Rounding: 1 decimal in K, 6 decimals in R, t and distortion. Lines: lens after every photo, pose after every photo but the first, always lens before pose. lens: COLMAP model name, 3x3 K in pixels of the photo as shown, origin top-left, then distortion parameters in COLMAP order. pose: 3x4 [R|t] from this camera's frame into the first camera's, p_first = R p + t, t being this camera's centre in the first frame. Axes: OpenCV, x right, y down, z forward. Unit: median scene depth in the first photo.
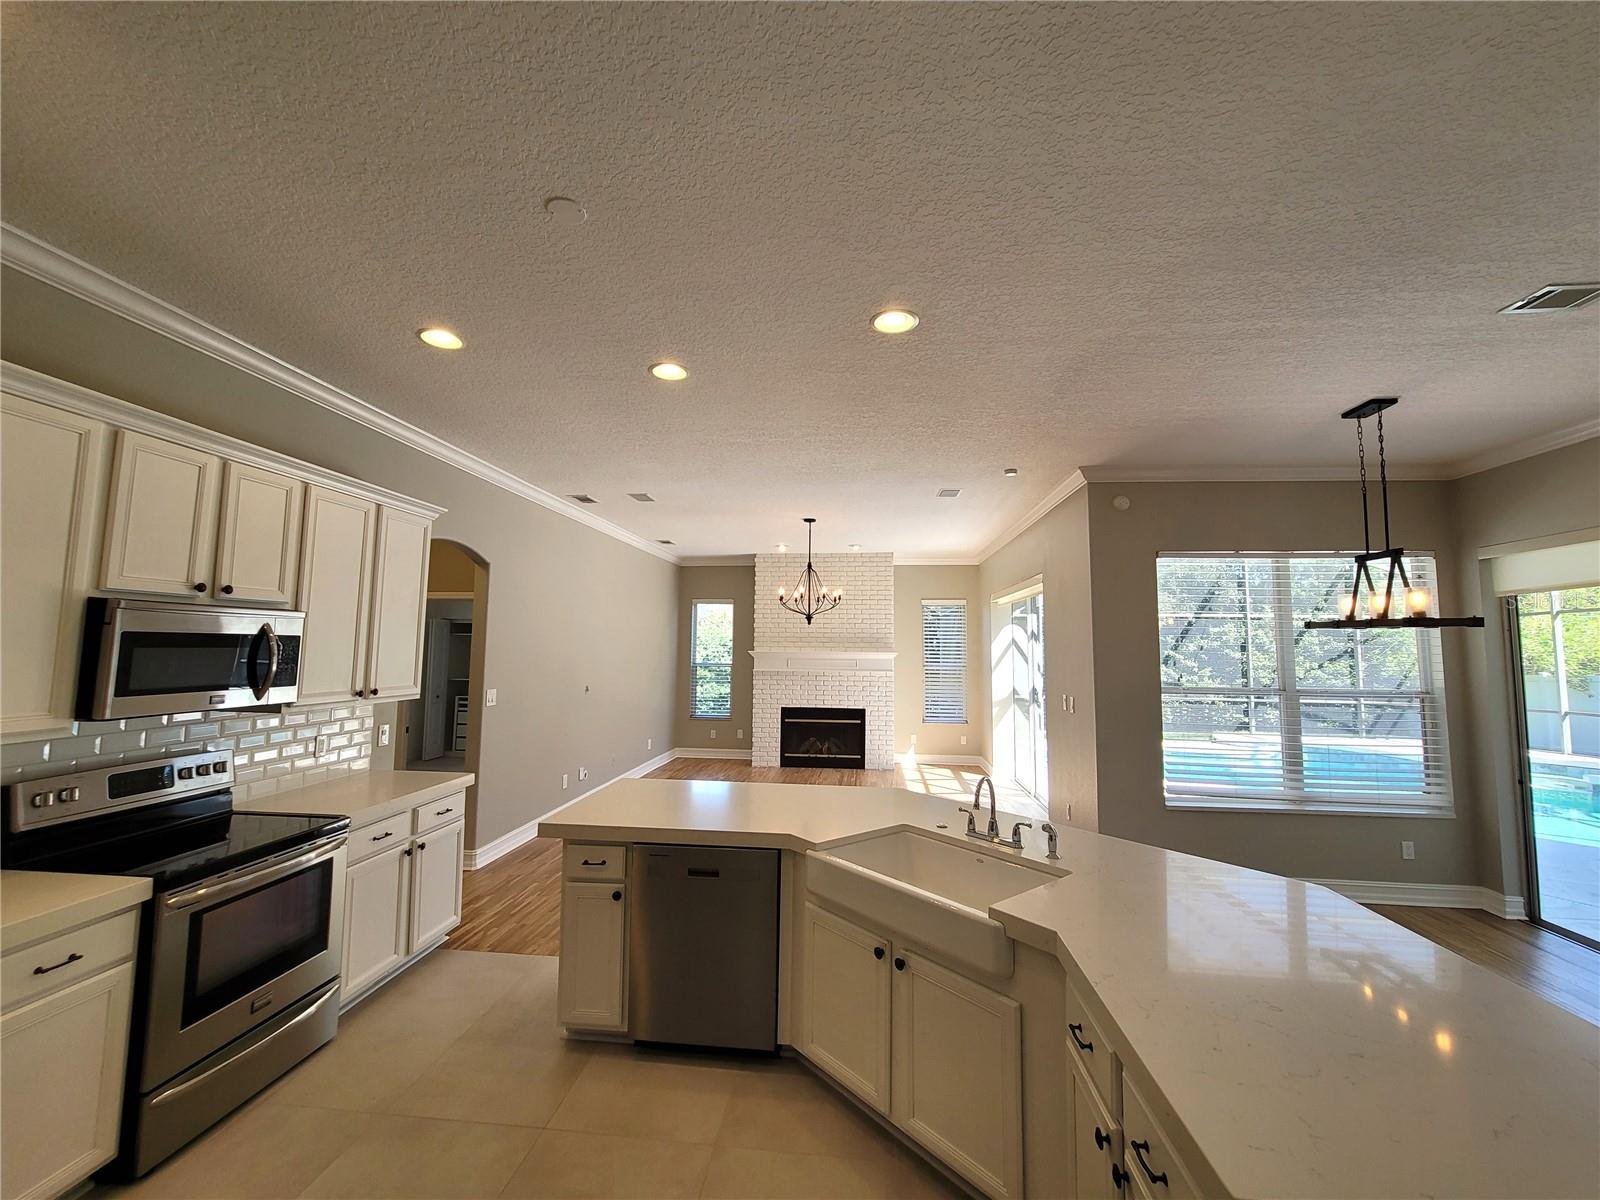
lens RADIAL K [[654.1, 0, 797.3], [0, 654.1, 592.4], [0, 0, 1]] dist [-0.008072, 0.000207]
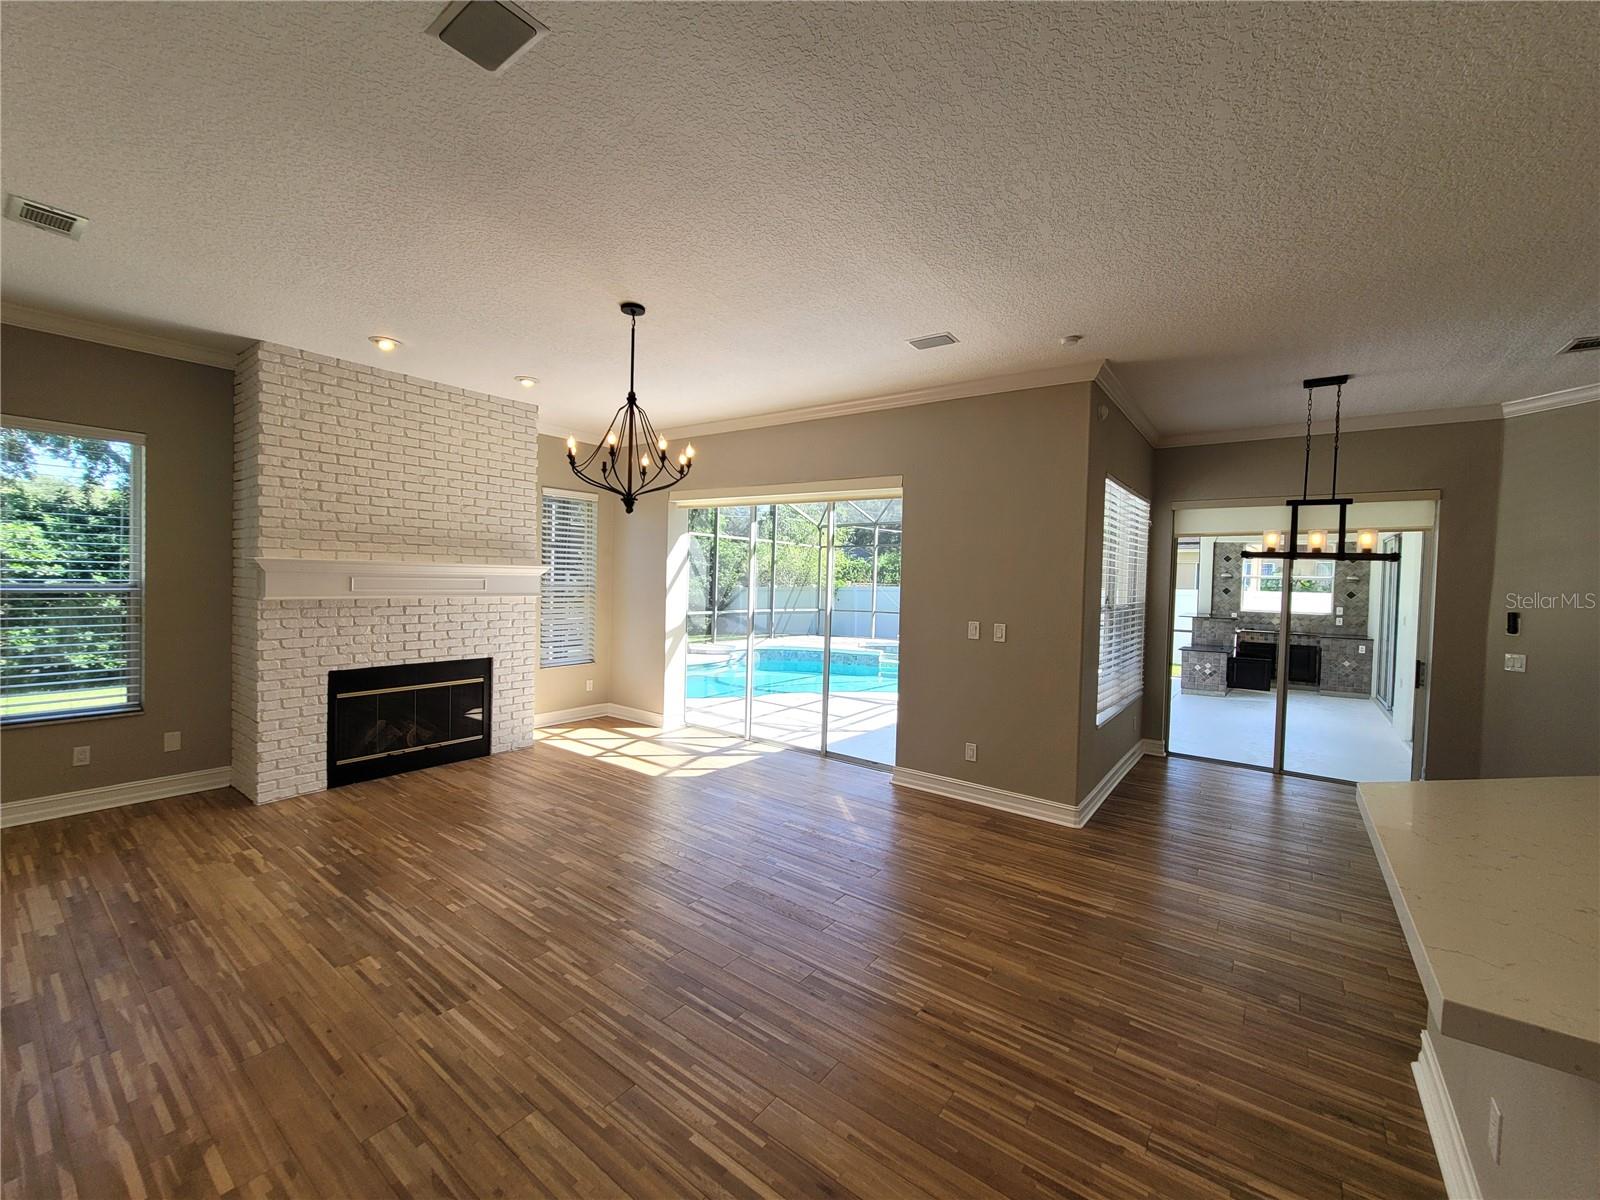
lens RADIAL K [[654.1, 0, 797.3], [0, 654.1, 592.4], [0, 0, 1]] dist [-0.008072, 0.000207]
pose [[0.511376, -0.020219, 0.859119, -0.285664], [-0.094553, 0.992330, 0.079635, 0.045655], [-0.854140, -0.121956, 0.505541, 0.486109]]
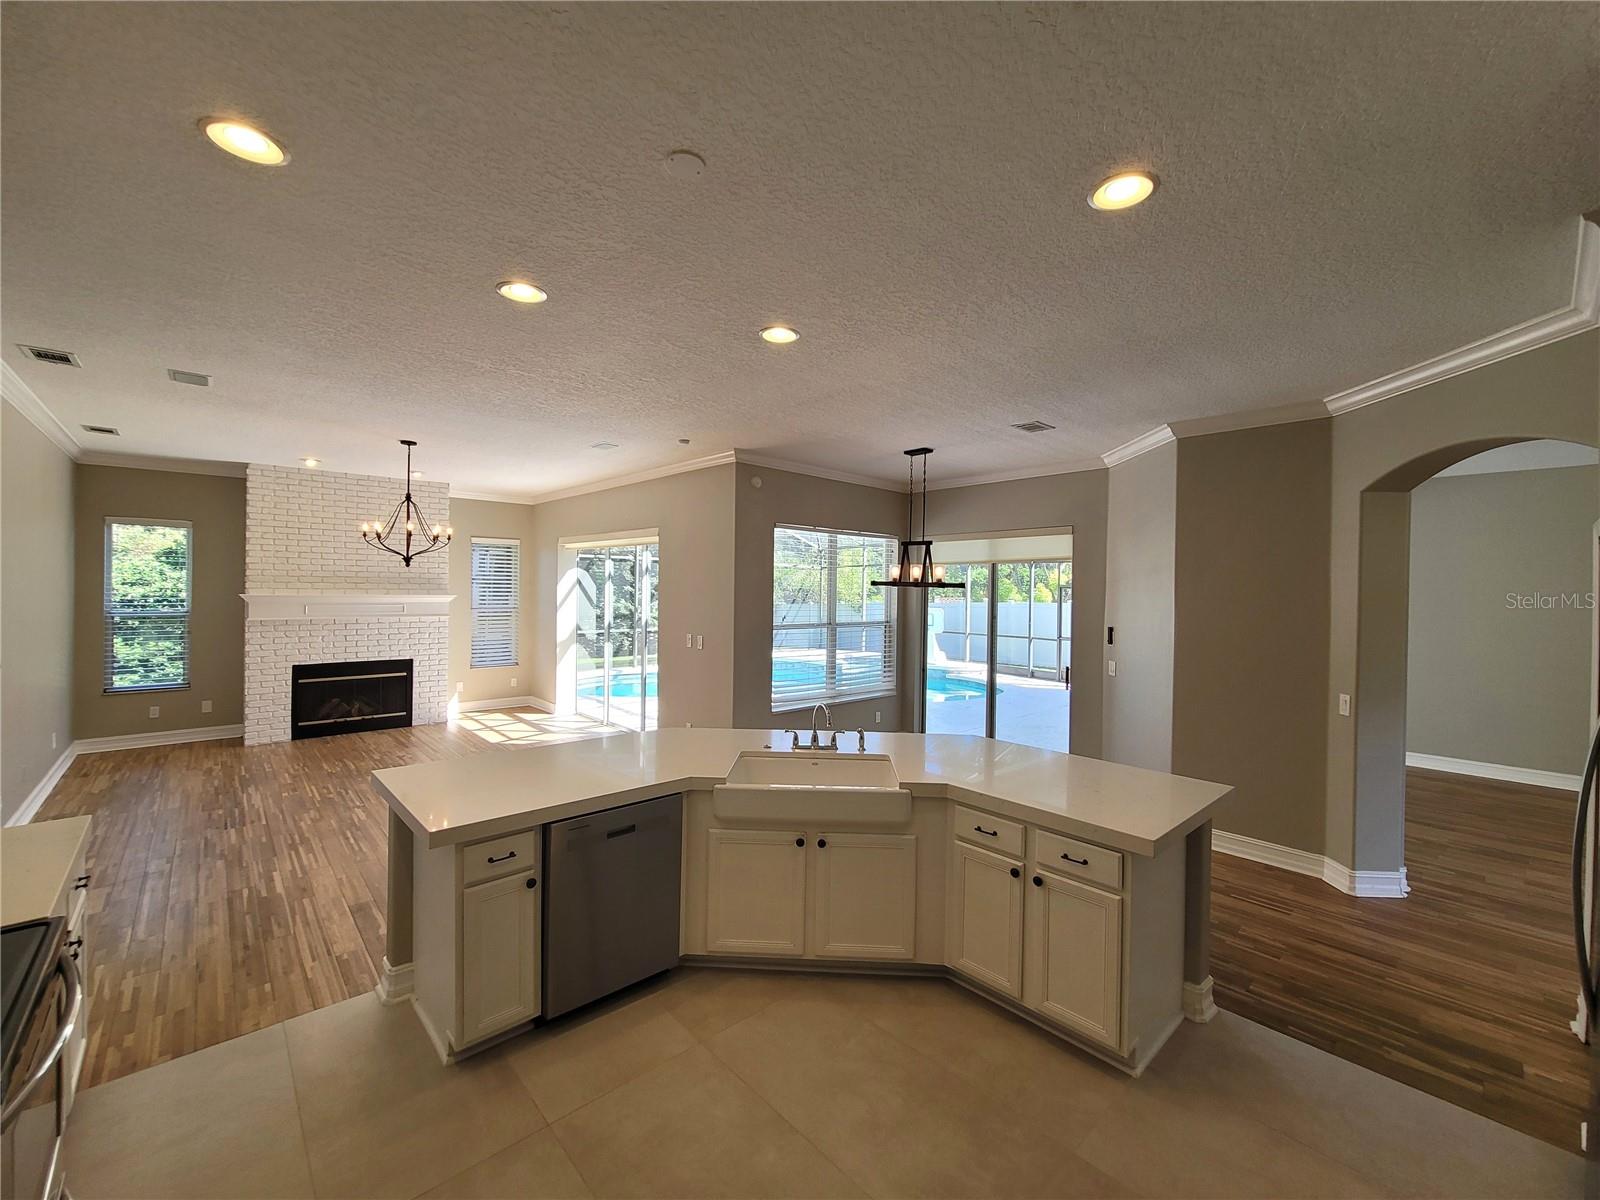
lens RADIAL K [[654.1, 0, 797.3], [0, 654.1, 592.4], [0, 0, 1]] dist [-0.008072, 0.000207]
pose [[0.663709, -0.006787, 0.747960, -0.220865], [-0.071345, 0.994825, 0.072336, -0.012254], [-0.744581, -0.101373, 0.659790, 0.046118]]
